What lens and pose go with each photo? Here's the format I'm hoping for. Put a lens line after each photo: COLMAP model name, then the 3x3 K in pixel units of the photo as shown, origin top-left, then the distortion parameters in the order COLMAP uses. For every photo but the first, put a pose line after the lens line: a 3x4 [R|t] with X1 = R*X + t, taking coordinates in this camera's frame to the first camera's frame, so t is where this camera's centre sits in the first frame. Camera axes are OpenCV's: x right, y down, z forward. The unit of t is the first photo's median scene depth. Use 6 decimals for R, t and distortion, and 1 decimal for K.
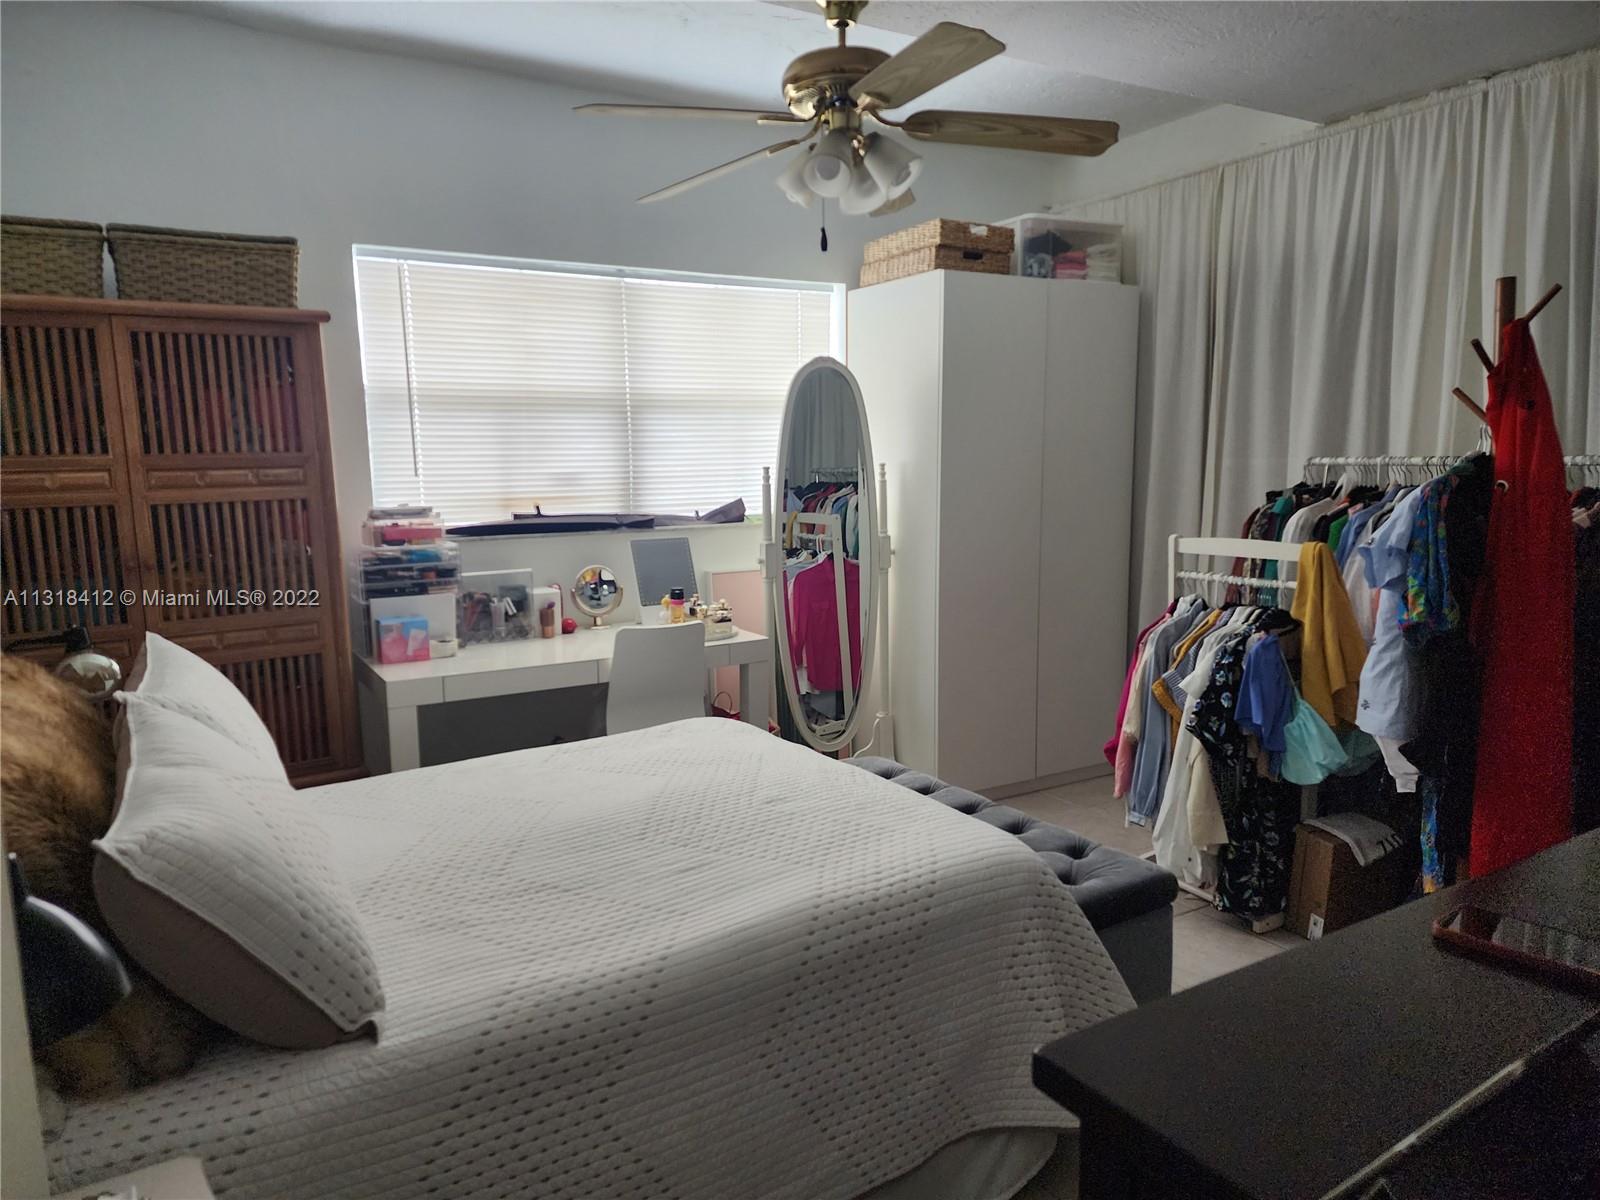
lens RADIAL K [[1069.8, 0, 788.5], [0, 1069.8, 605.7], [0, 0, 1]] dist [0.057243, -0.048445]
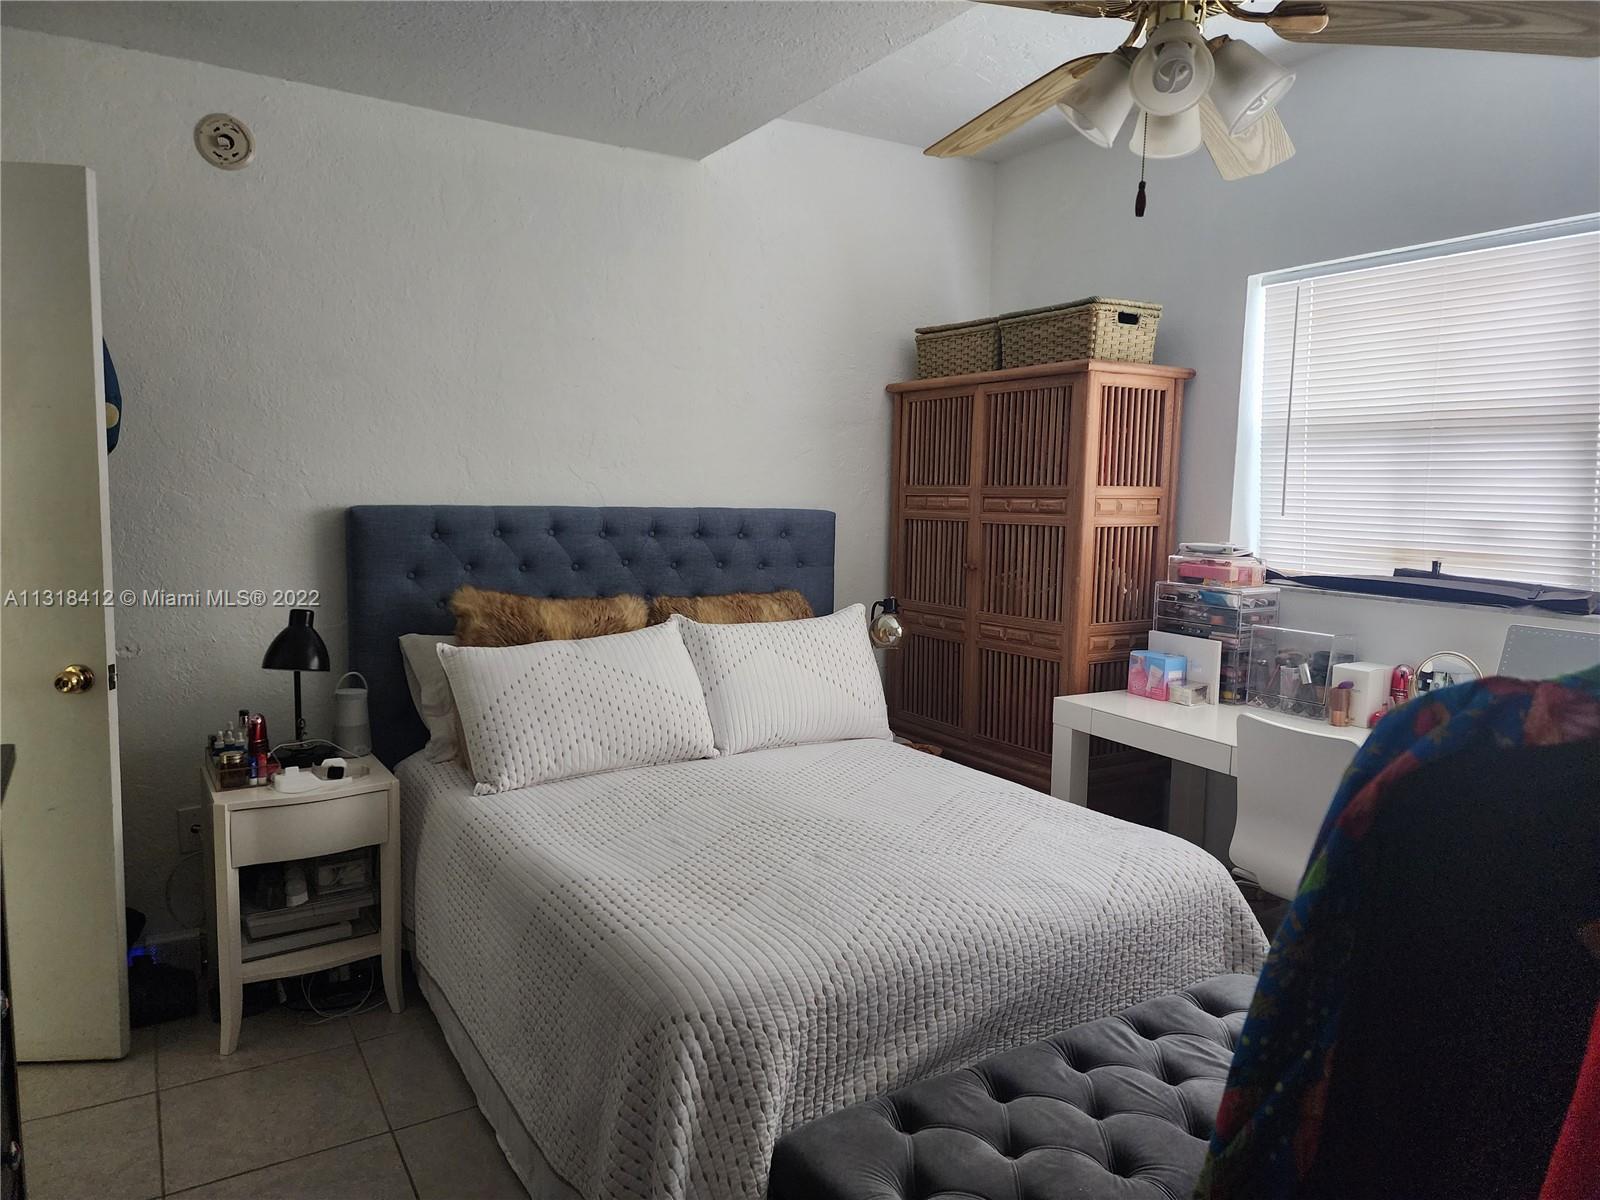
lens RADIAL K [[1069.8, 0, 793.0], [0, 1069.8, 599.3], [0, 0, 1]] dist [0.057243, -0.048445]
pose [[-0.005167, 0.122671, -0.992434, 0.691966], [-0.156254, 0.980157, 0.121967, -0.117797], [0.987703, 0.155702, 0.014104, 0.717172]]
